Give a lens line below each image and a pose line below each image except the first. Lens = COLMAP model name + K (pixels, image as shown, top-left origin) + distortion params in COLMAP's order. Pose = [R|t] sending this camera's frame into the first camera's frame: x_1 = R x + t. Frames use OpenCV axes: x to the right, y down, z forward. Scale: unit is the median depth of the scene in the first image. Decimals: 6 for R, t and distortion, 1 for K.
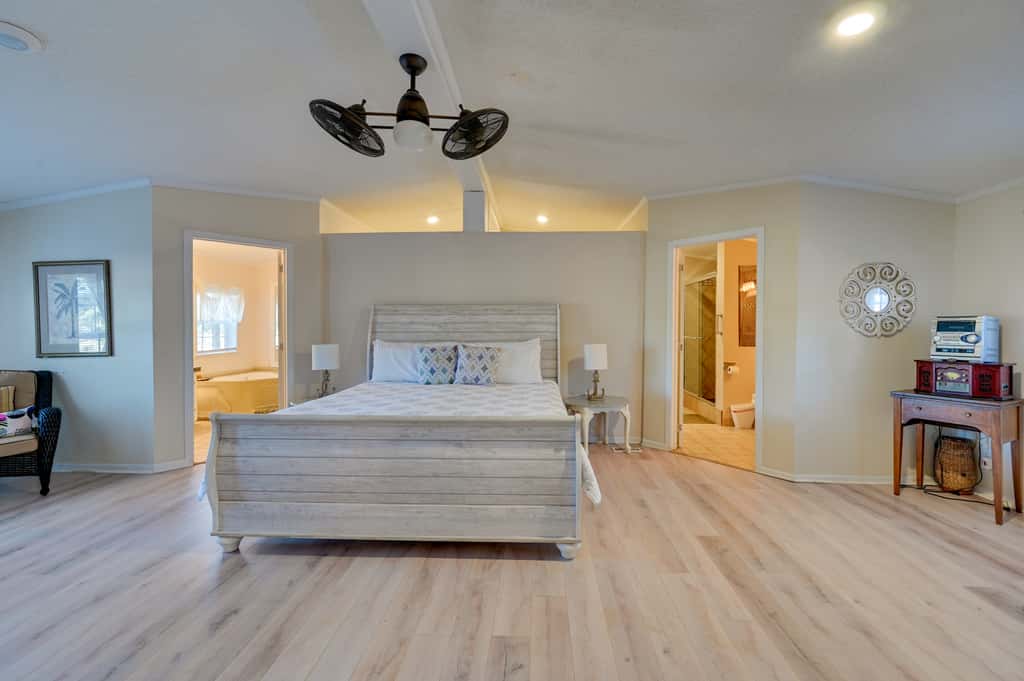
lens RADIAL K [[409.7, 0, 519.5], [0, 409.7, 336.2], [0, 0, 1]] dist [-0.000605, -0.000178]
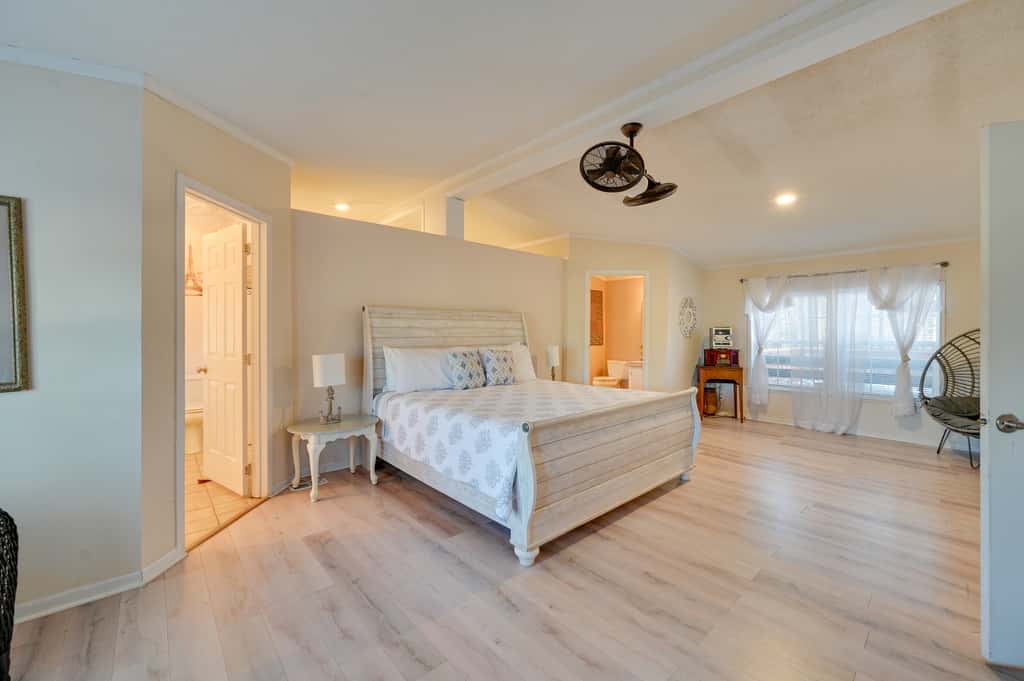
lens RADIAL K [[409.7, 0, 519.5], [0, 409.7, 336.2], [0, 0, 1]] dist [-0.000605, -0.000178]
pose [[0.710246, -0.006359, 0.703925, -0.840625], [0.013375, 0.999901, -0.004462, -0.006358], [-0.703827, 0.012584, 0.710260, 0.192133]]
